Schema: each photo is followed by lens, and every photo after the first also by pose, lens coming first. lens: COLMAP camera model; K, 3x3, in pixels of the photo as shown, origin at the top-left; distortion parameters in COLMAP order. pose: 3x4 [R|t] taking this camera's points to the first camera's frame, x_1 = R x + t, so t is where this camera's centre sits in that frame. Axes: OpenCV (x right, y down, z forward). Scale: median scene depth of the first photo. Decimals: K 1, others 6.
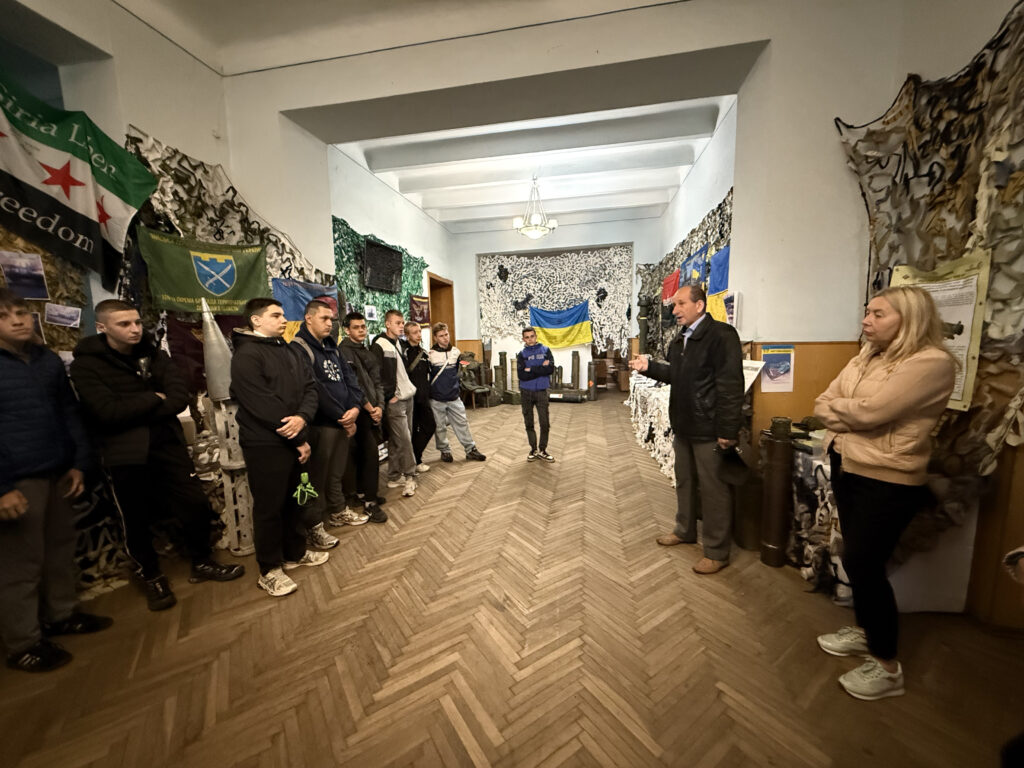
lens RADIAL K [[407.6, 0, 512.0], [0, 407.6, 384.0], [0, 0, 1]] dist [-0.000737, 0.000027]
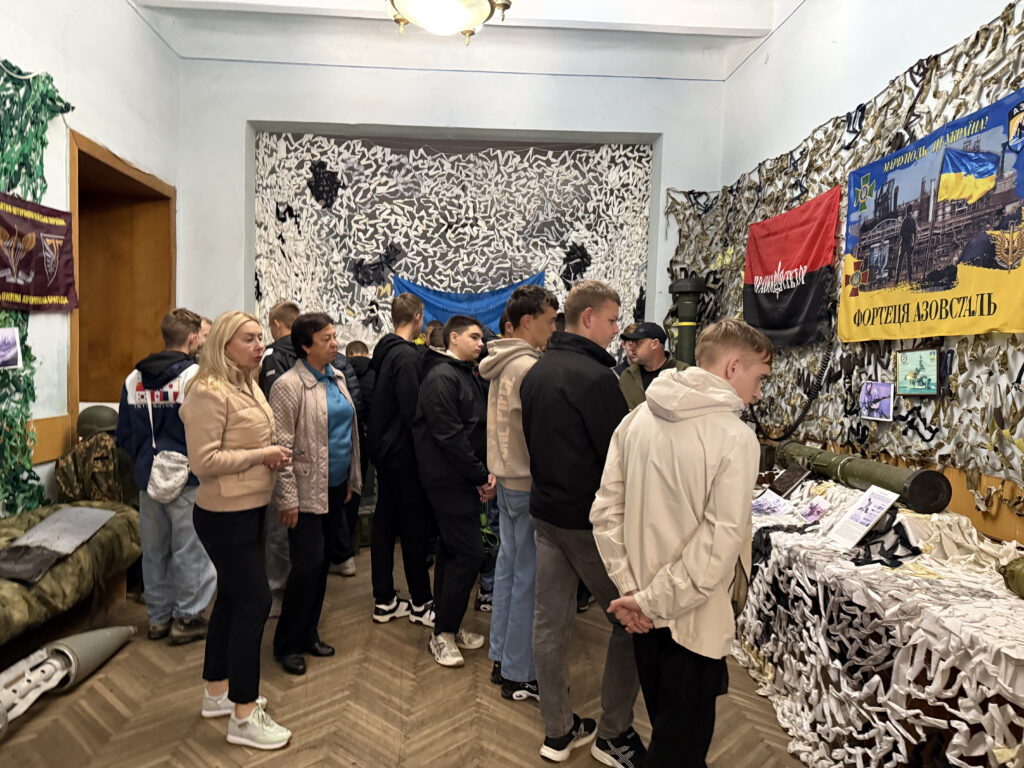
lens RADIAL K [[725.0, 0, 512.0], [0, 725.0, 384.0], [0, 0, 1]] dist [0.184212, -0.198777]
pose [[0.968789, 0.037164, 0.245085, -0.039689], [-0.018542, 0.996792, -0.077858, -0.105497], [-0.247192, 0.070883, 0.966370, 0.858793]]
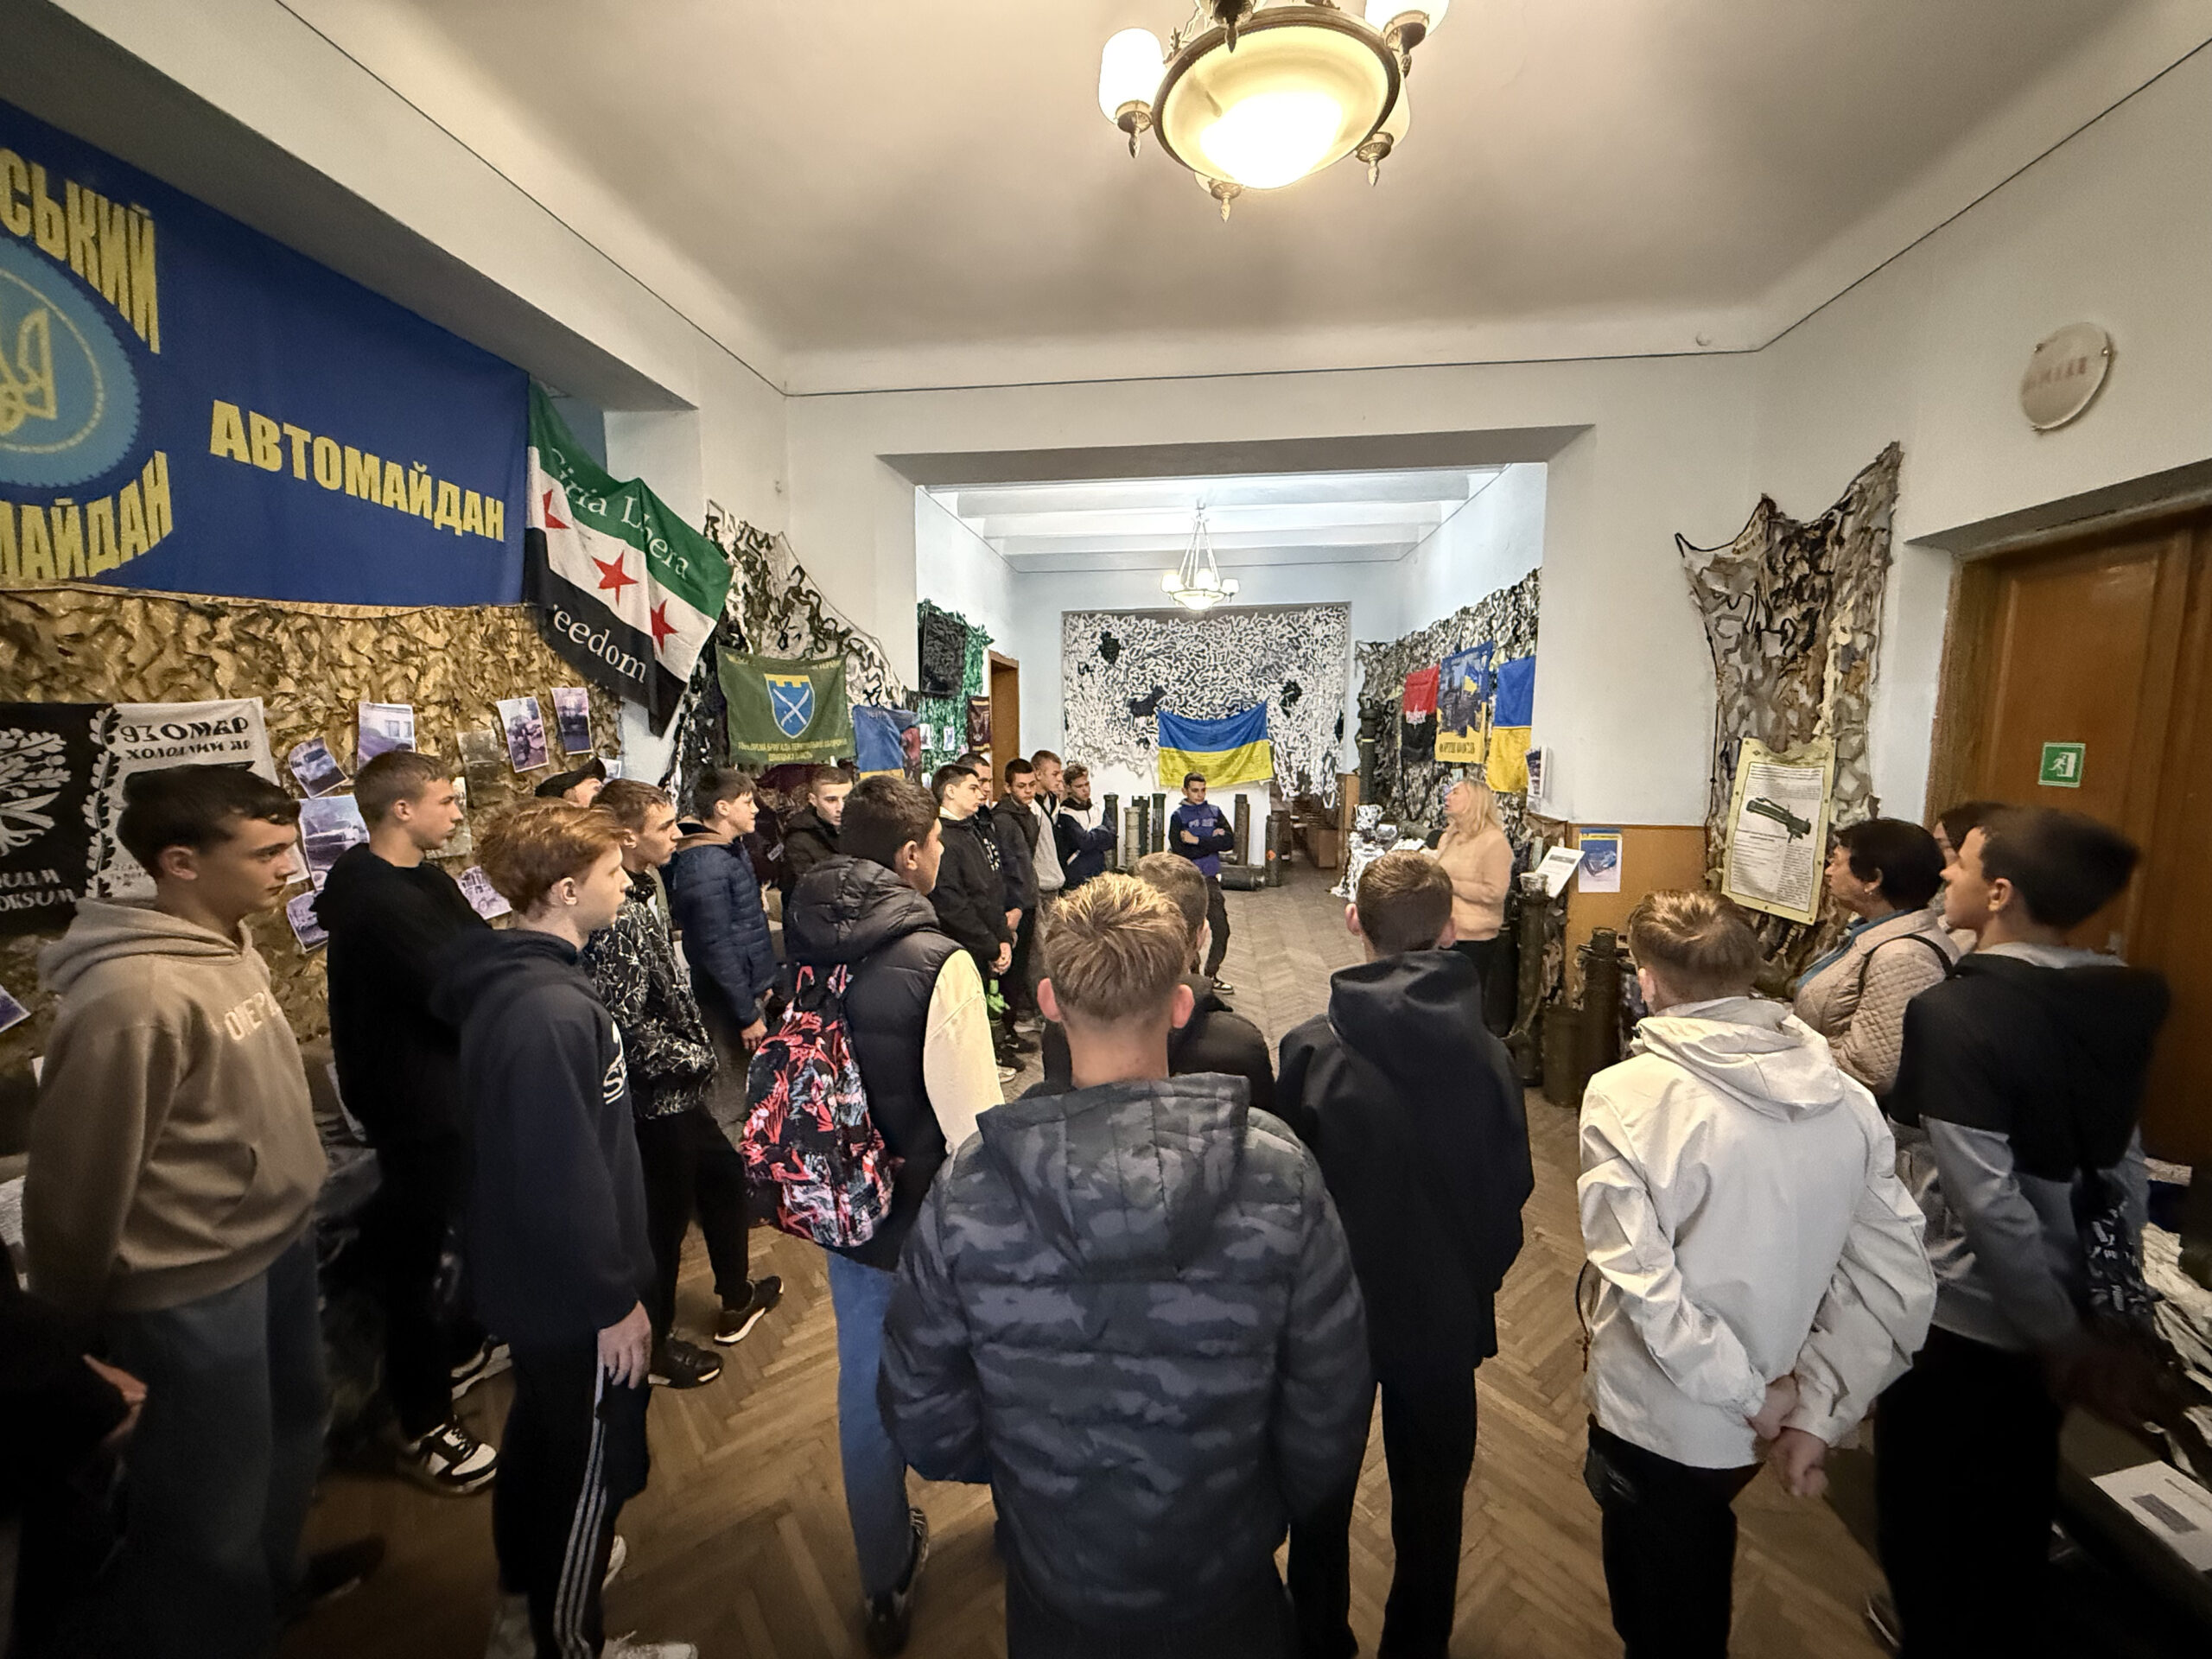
lens RADIAL K [[880.4, 0, 1106.0], [0, 880.4, 829.5], [0, 0, 1]] dist [-0.000737, 0.000027]
pose [[0.997448, 0.013838, 0.070039, -0.288277], [-0.013222, 0.999870, -0.009242, -0.056243], [-0.070157, 0.008292, 0.997501, -0.430466]]
